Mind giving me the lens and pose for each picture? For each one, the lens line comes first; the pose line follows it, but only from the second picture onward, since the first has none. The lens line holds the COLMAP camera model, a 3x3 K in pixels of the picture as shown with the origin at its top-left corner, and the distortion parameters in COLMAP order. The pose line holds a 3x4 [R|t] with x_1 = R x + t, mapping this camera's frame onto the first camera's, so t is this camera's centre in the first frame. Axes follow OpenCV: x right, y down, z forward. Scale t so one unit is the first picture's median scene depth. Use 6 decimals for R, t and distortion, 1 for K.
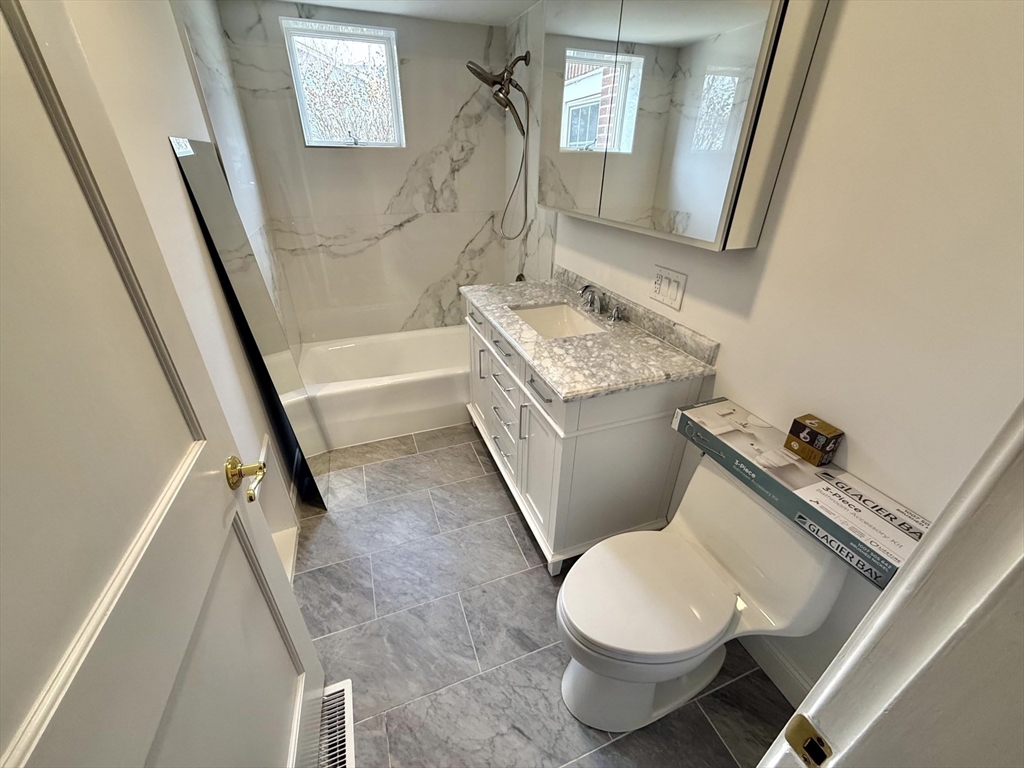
lens RADIAL K [[410.5, 0, 514.5], [0, 410.5, 380.9], [0, 0, 1]] dist [-0.001534, 0.000102]
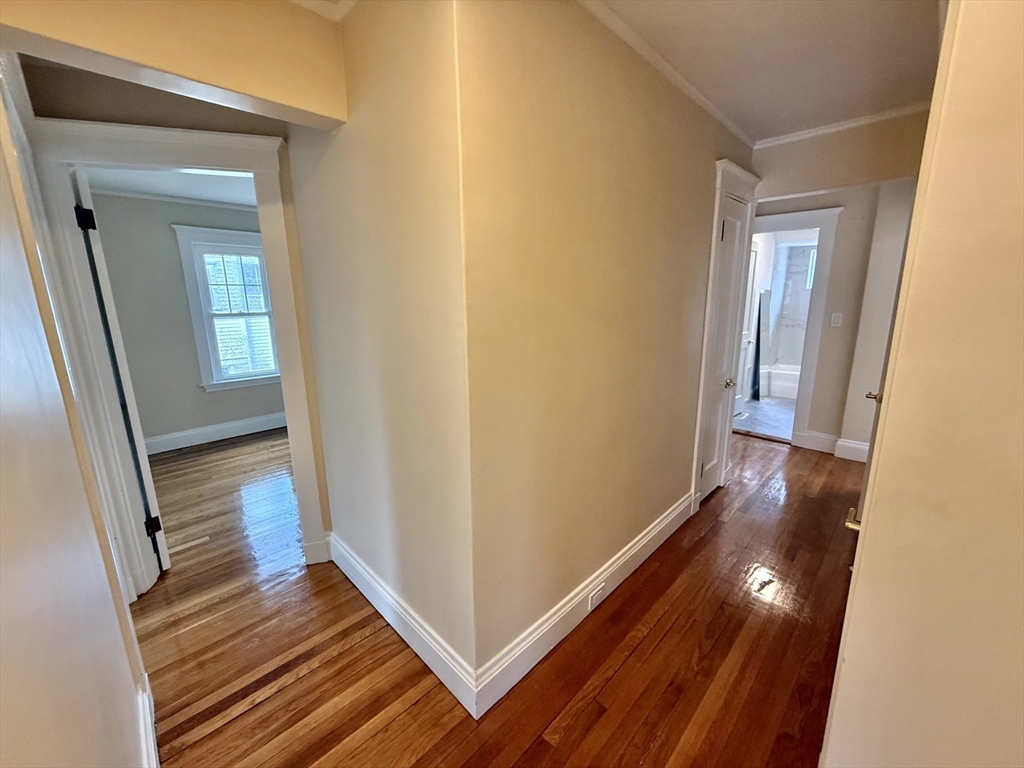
lens RADIAL K [[410.5, 0, 514.5], [0, 410.5, 380.9], [0, 0, 1]] dist [-0.001534, 0.000102]
pose [[0.417550, 0.172367, -0.892156, 1.303253], [-0.418597, 0.907941, -0.020497, 0.904044], [0.806491, 0.382013, 0.451263, -1.663558]]
